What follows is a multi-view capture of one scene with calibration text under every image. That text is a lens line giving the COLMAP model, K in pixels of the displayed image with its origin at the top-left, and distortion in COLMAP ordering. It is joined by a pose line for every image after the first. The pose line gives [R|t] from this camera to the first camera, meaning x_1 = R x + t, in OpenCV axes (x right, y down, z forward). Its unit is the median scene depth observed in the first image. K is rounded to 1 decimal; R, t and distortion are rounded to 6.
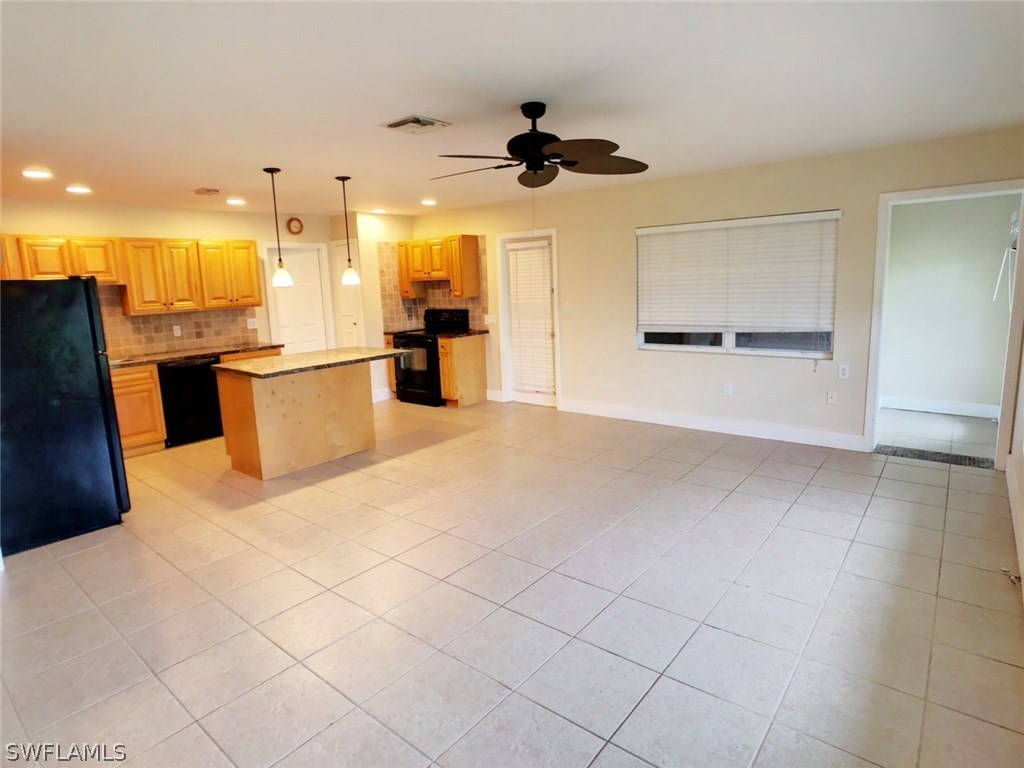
lens RADIAL K [[563.5, 0, 514.9], [0, 563.5, 369.4], [0, 0, 1]] dist [-0.031974, 0.000859]
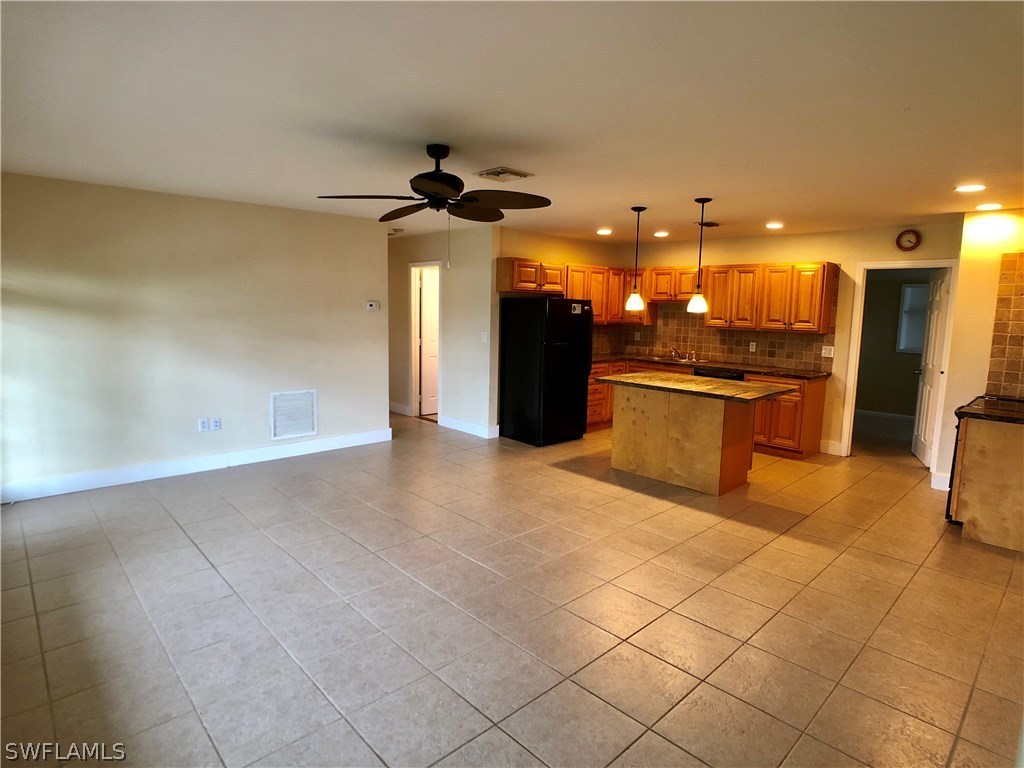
lens RADIAL K [[563.5, 0, 514.9], [0, 563.5, 369.4], [0, 0, 1]] dist [-0.031974, 0.000859]
pose [[-0.123896, 0.146702, -0.981391, 0.535153], [-0.172190, 0.970828, 0.166862, -0.126029], [0.977241, 0.189659, -0.095021, 0.630089]]
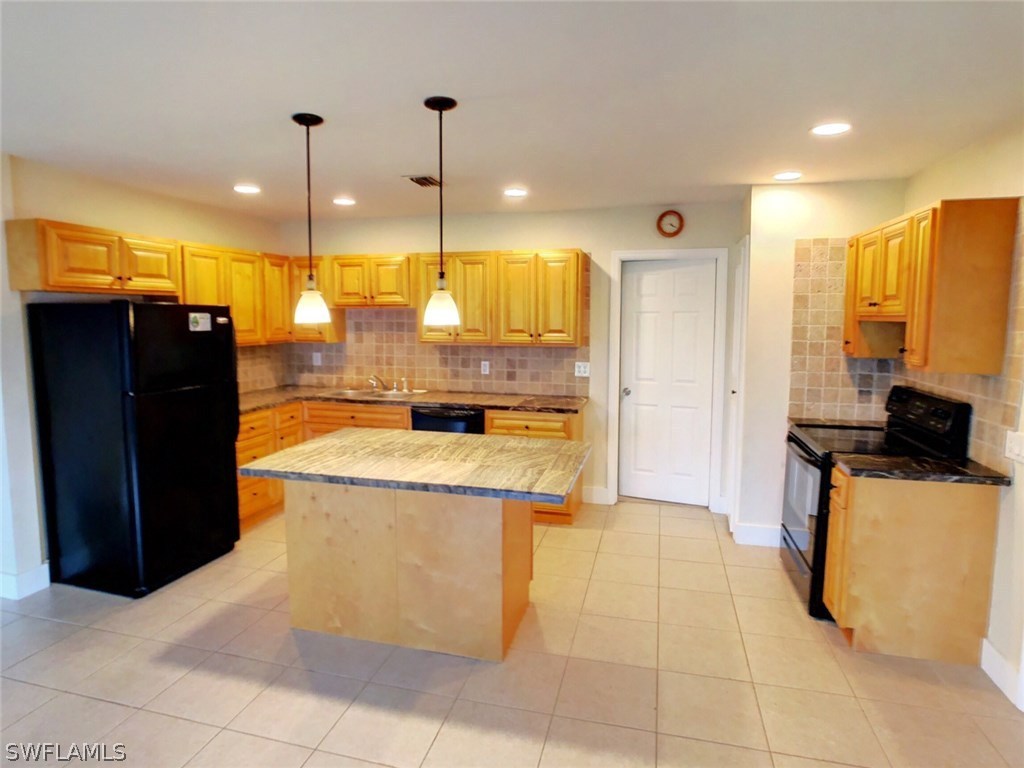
lens RADIAL K [[563.5, 0, 514.9], [0, 563.5, 369.4], [0, 0, 1]] dist [-0.031974, 0.000859]
pose [[0.424284, 0.127055, -0.896571, 0.129506], [-0.160955, 0.984923, 0.063407, -0.120609], [0.891110, 0.117405, 0.438337, 0.662209]]
